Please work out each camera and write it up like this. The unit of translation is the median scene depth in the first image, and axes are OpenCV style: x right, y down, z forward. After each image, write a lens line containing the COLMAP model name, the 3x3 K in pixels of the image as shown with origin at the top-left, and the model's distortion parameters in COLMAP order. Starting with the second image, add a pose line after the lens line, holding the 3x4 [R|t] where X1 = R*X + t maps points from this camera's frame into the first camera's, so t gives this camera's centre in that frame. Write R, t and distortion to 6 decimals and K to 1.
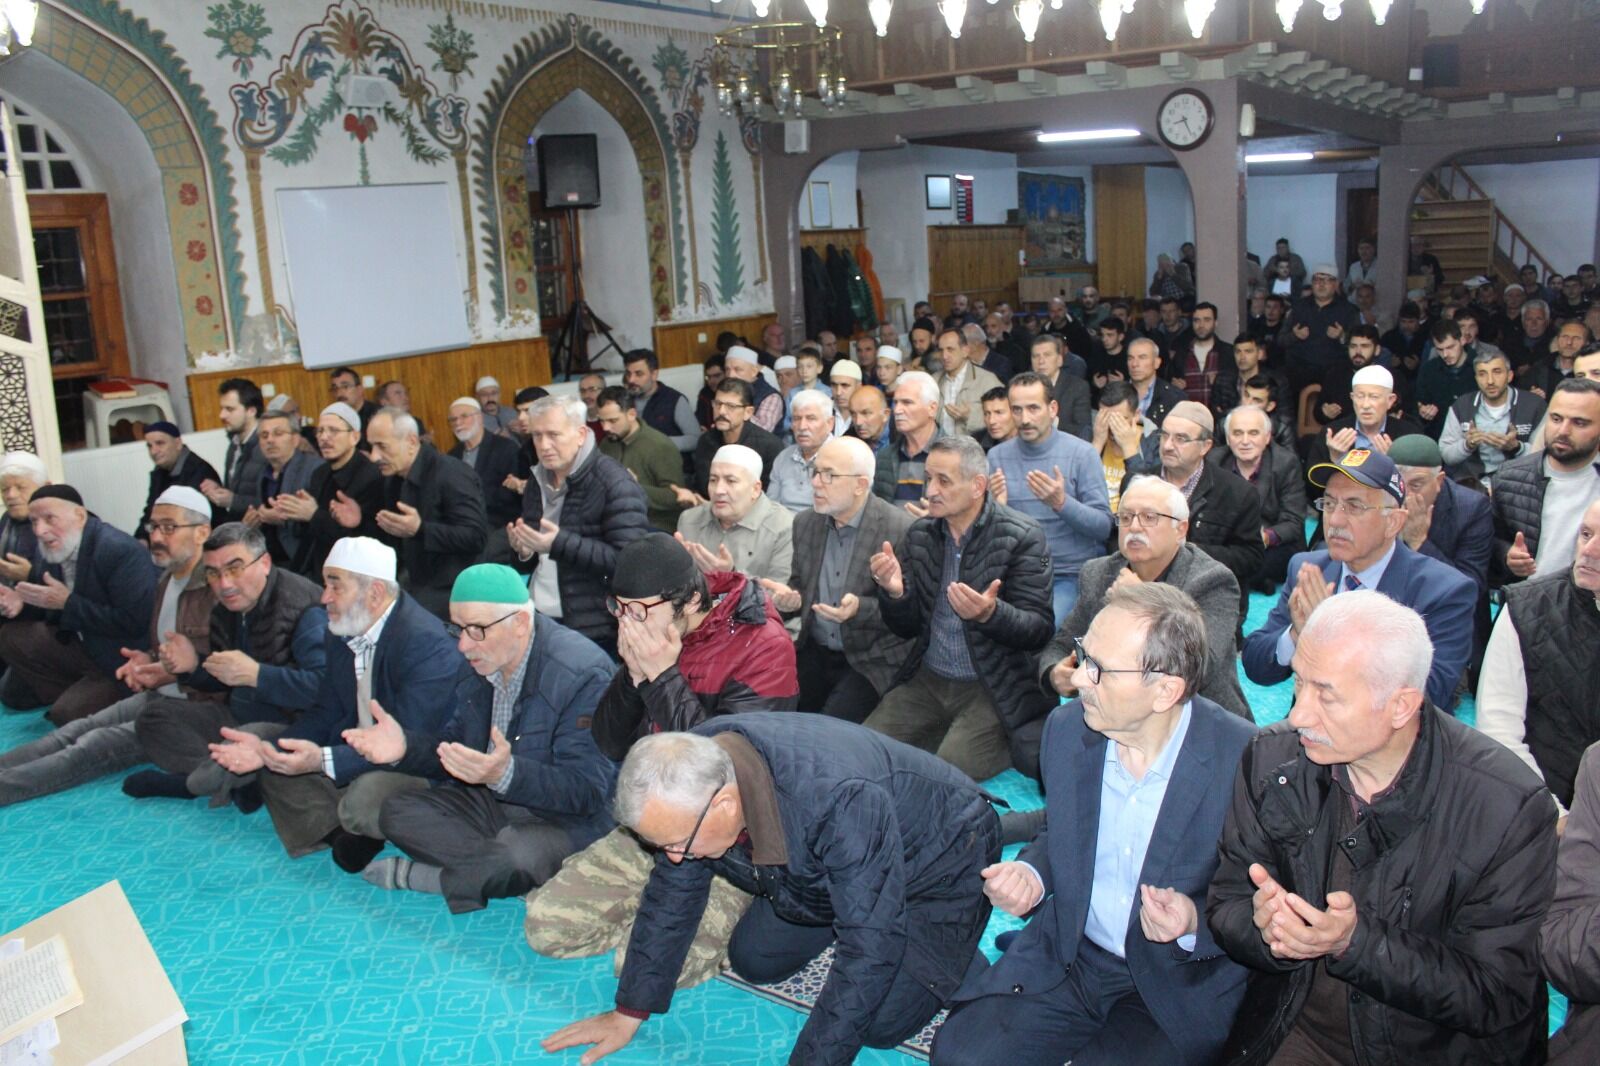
lens RADIAL K [[1314.2, 0, 794.7], [0, 1314.2, 526.1], [0, 0, 1]] dist [-0.169260, 0.155953]
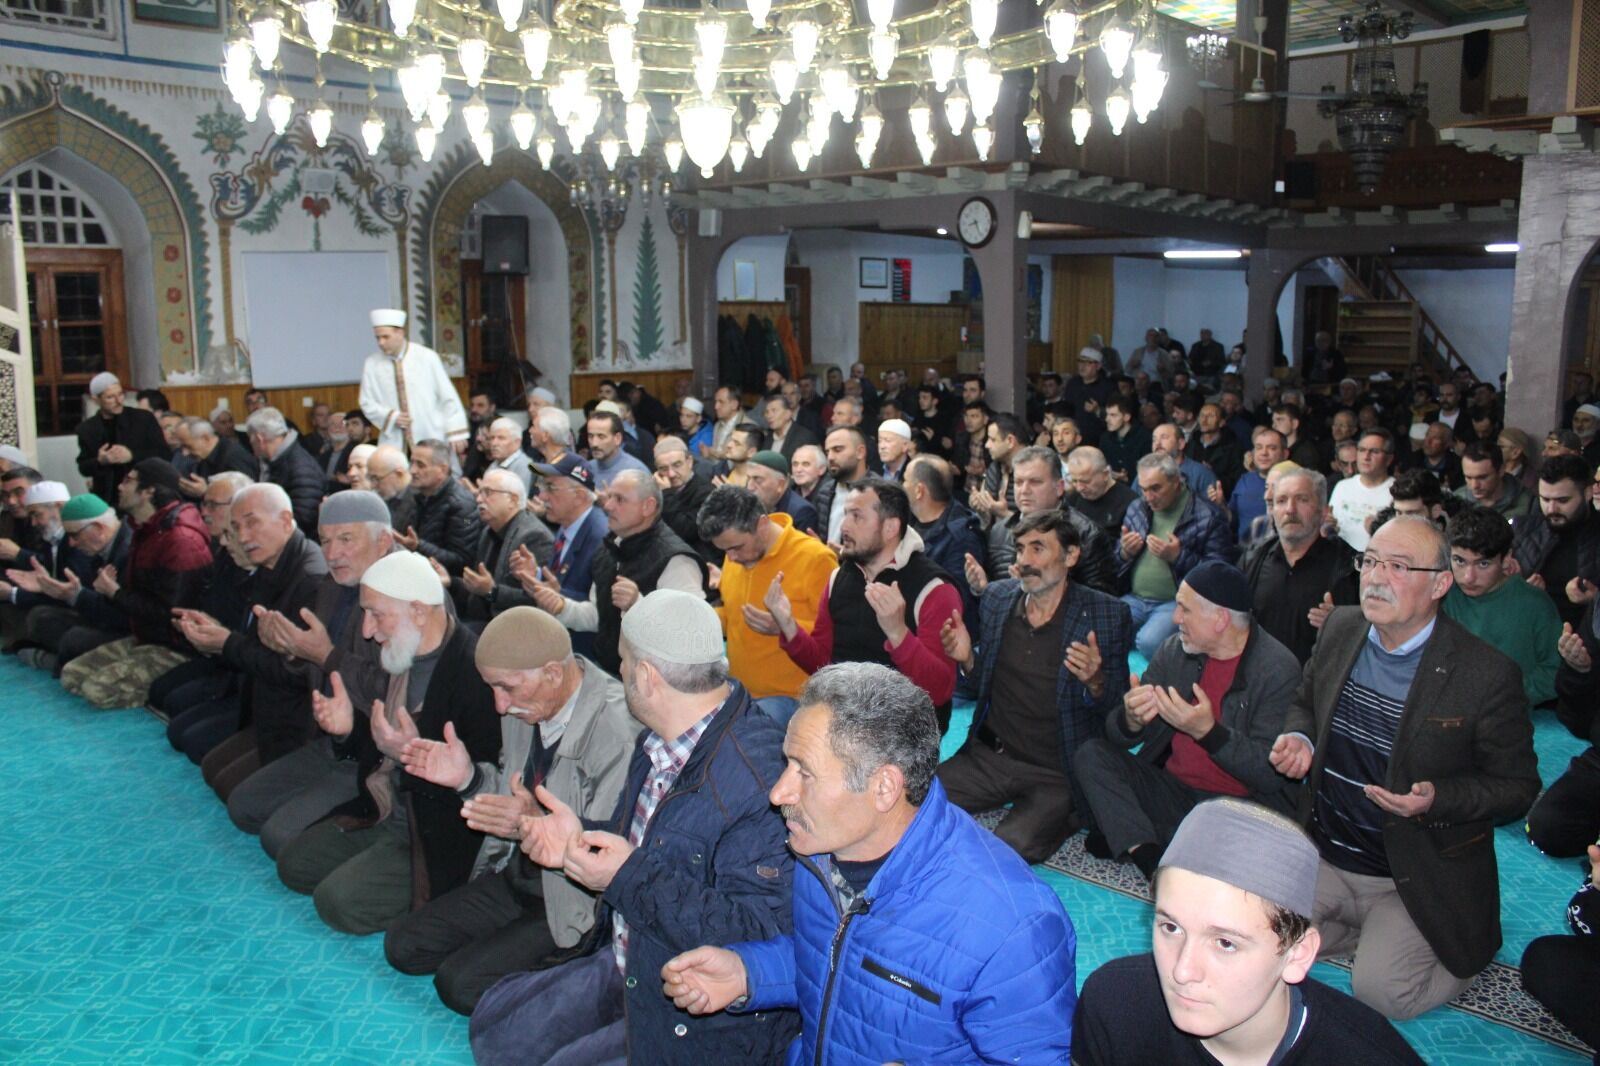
lens RADIAL K [[1314.2, 0, 794.7], [0, 1314.2, 526.1], [0, 0, 1]] dist [-0.169260, 0.155953]
pose [[0.989552, 0.071822, -0.125013, 0.312203], [-0.077644, 0.996082, -0.042331, 0.027512], [0.121483, 0.051596, 0.991252, -0.204227]]
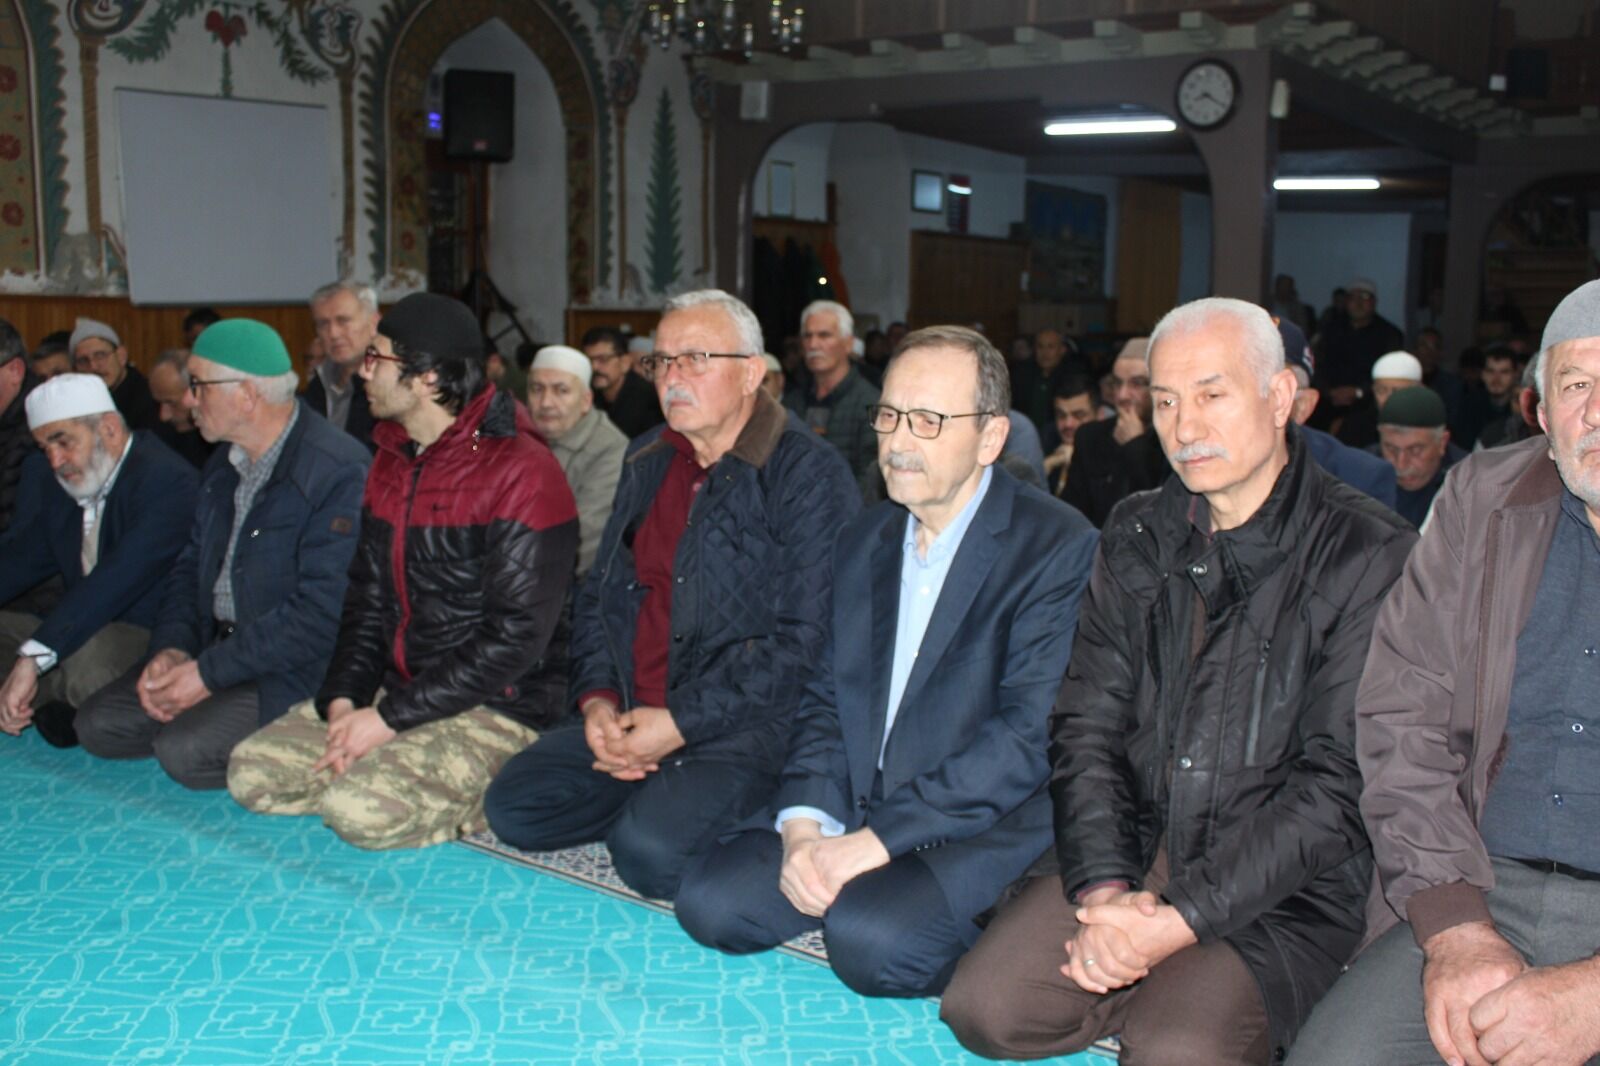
lens RADIAL K [[1590.0, 0, 800.0], [0, 1590.0, 533.0], [0, 0, 1]] dist [-0.139054, 0.143238]
pose [[0.997534, 0.067364, 0.019705, 0.036561], [-0.065838, 0.995379, -0.069894, 0.060789], [-0.024323, 0.068424, 0.997360, -0.002325]]
